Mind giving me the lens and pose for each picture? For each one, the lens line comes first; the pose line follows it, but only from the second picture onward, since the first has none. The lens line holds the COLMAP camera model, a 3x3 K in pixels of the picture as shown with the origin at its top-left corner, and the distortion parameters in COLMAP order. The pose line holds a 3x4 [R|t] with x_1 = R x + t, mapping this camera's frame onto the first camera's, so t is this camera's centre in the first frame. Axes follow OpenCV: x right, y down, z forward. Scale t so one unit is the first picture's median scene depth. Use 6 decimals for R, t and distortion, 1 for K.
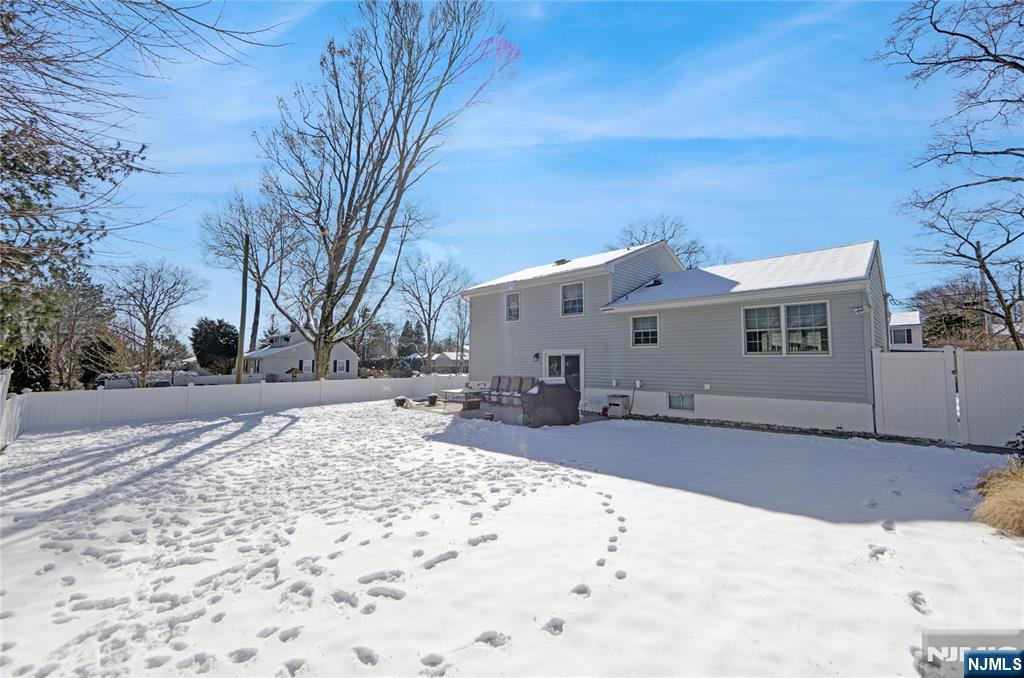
lens RADIAL K [[412.9, 0, 516.3], [0, 412.9, 338.9], [0, 0, 1]] dist [-0.002353, 0.001016]
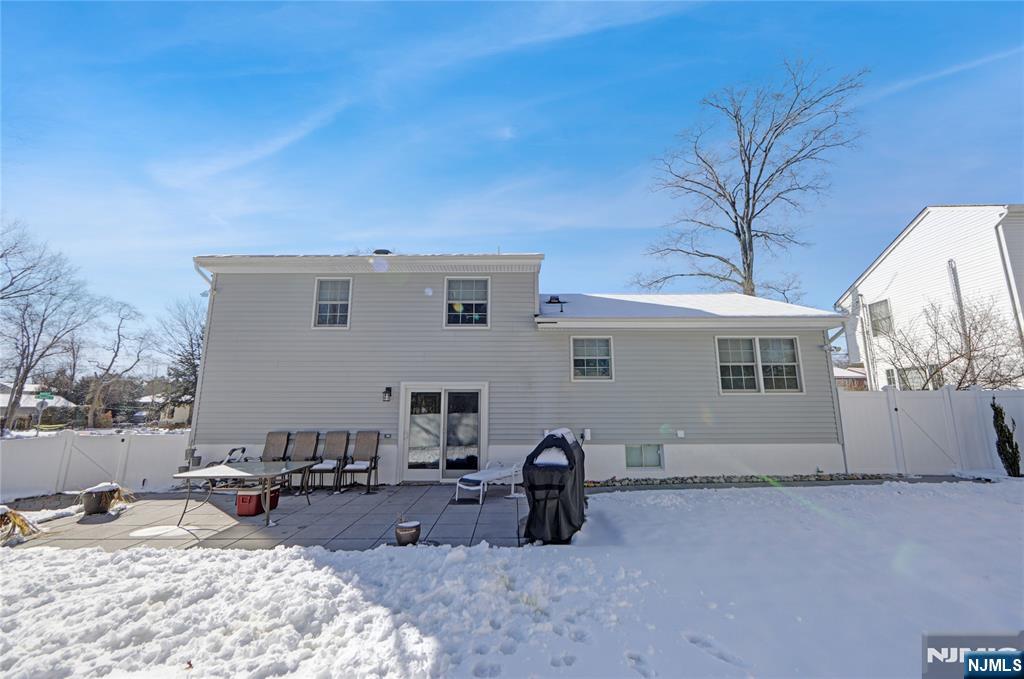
lens RADIAL K [[412.9, 0, 509.7], [0, 412.9, 334.7], [0, 0, 1]] dist [-0.002353, 0.001016]
pose [[0.710047, 0.122251, 0.693461, -0.295210], [-0.034364, 0.989656, -0.139281, 0.046098], [-0.703315, 0.075066, 0.706904, 0.601150]]
